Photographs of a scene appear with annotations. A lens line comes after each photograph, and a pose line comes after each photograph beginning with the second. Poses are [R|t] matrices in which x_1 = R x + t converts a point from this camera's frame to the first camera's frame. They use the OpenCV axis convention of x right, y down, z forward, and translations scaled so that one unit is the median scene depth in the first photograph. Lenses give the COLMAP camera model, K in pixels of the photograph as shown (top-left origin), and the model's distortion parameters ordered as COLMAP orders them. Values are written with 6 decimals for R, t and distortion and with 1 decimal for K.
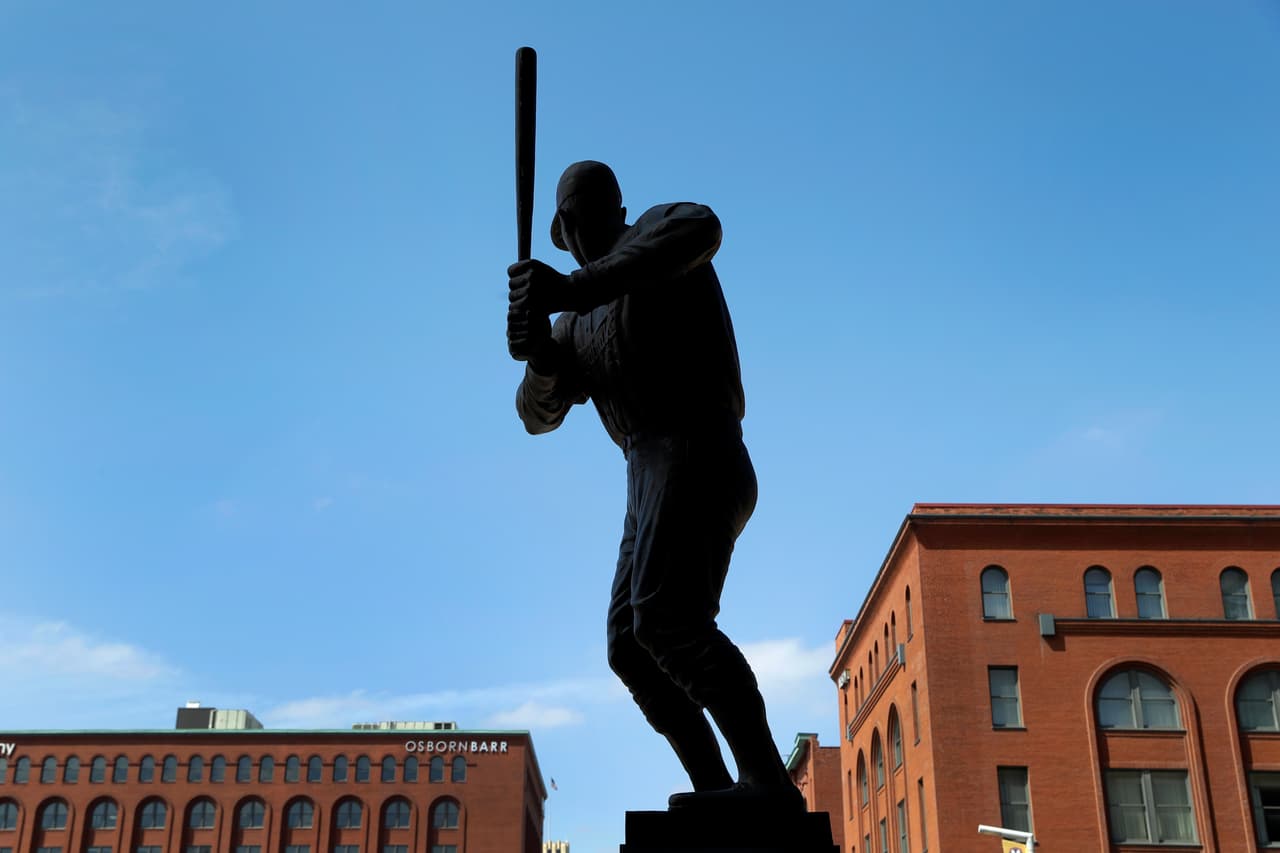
lens RADIAL K [[1673.6, 0, 640.0], [0, 1673.6, 426.5], [0, 0, 1]] dist [0.024451, 0.011514]
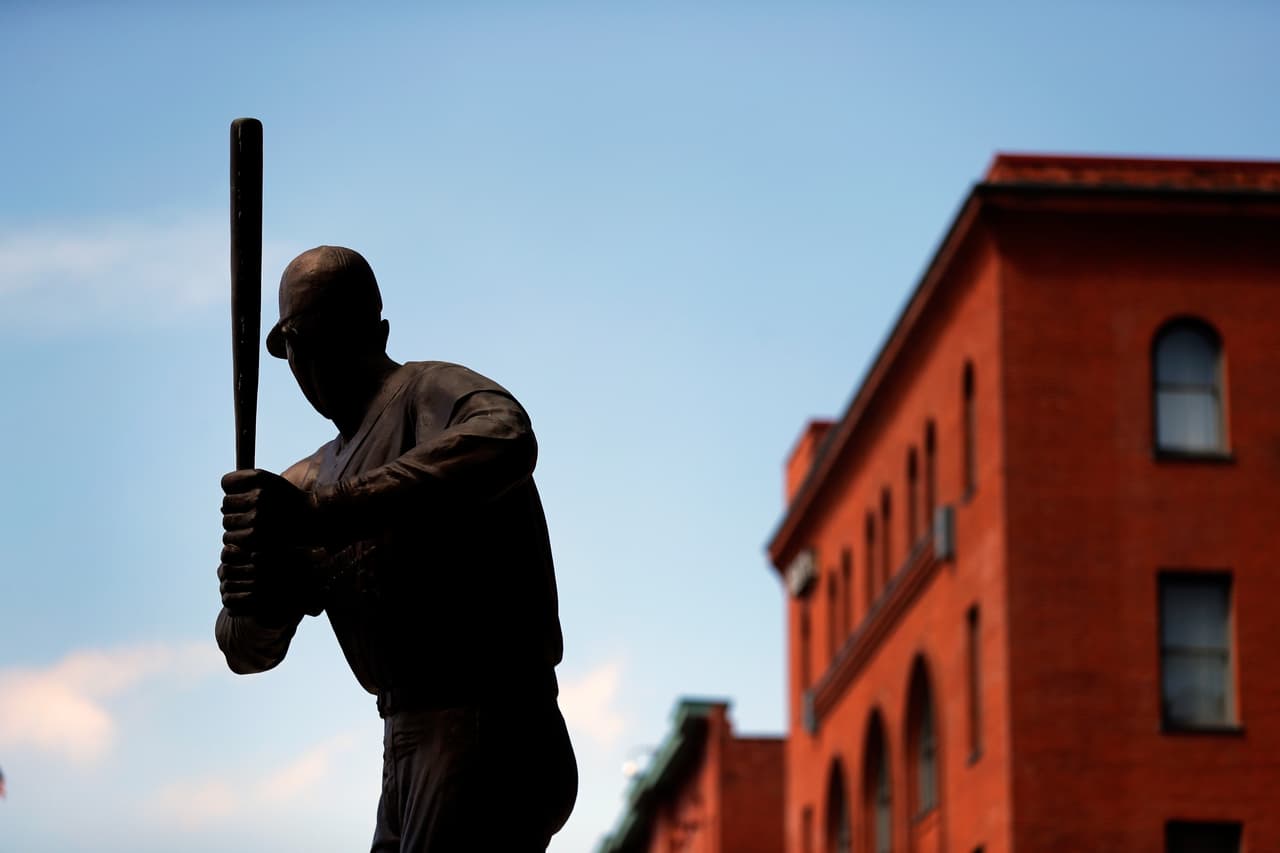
lens RADIAL K [[4953.9, 0, 640.0], [0, 4953.9, 426.5], [0, 0, 1]] dist [0.065805, 1.264542]
pose [[0.996548, 0.019040, 0.080800, -0.010645], [-0.030795, 0.988682, 0.146834, -0.060972], [-0.077089, -0.148815, 0.985856, -0.146162]]
